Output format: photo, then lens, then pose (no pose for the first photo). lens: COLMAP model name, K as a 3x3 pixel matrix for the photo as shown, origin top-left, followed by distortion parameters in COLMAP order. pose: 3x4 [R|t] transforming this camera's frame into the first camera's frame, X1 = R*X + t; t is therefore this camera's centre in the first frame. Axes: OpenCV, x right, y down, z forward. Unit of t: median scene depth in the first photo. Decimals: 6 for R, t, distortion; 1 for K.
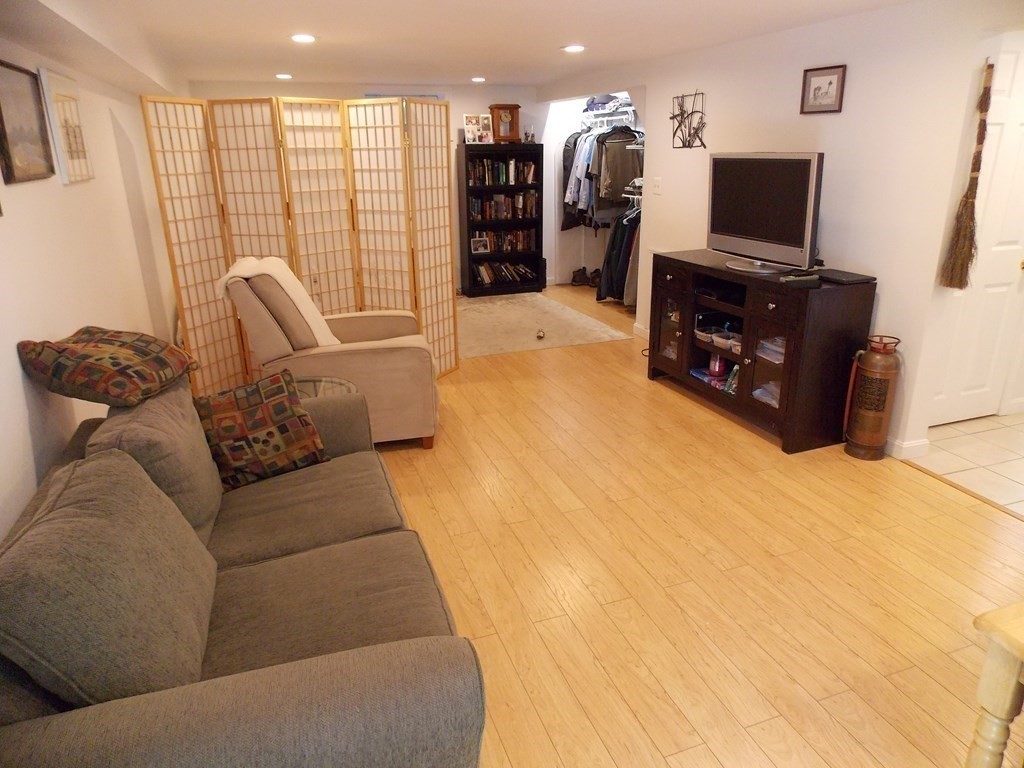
lens RADIAL K [[667.3, 0, 516.2], [0, 667.3, 380.2], [0, 0, 1]] dist [-0.002781, -0.002505]
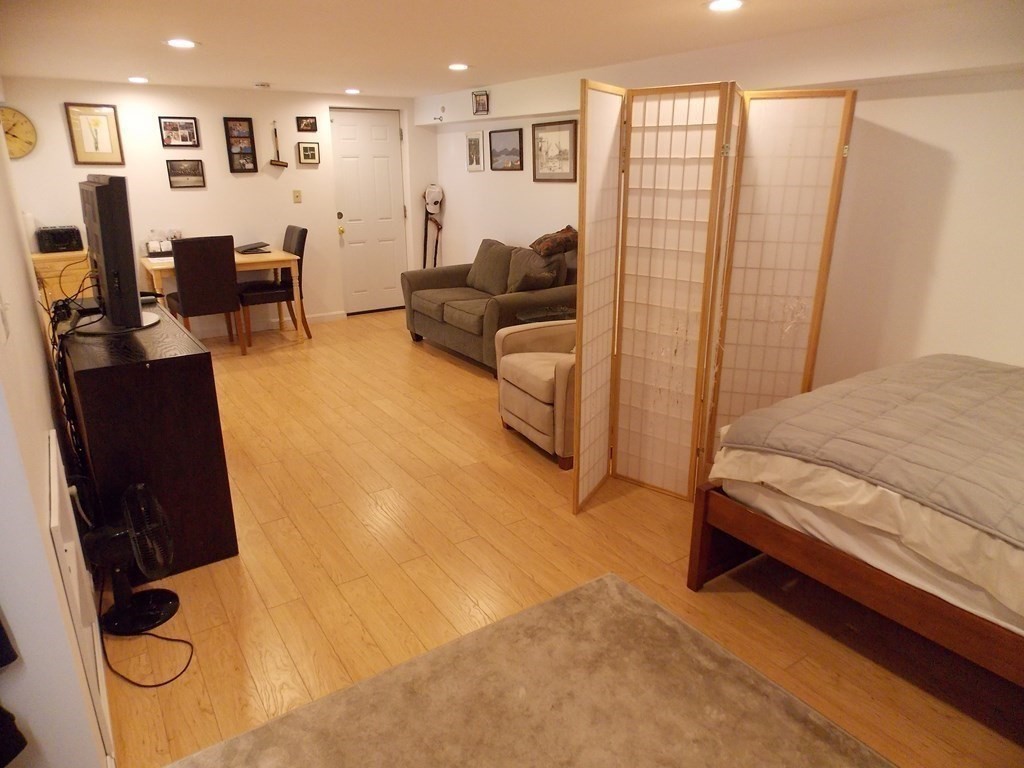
lens RADIAL K [[667.3, 0, 516.2], [0, 667.3, 380.2], [0, 0, 1]] dist [-0.002781, -0.002505]
pose [[-0.970015, 0.088130, -0.226502, 0.128464], [-0.063948, 0.806559, 0.587685, -0.783704], [0.234480, 0.584548, -0.776739, 2.314456]]
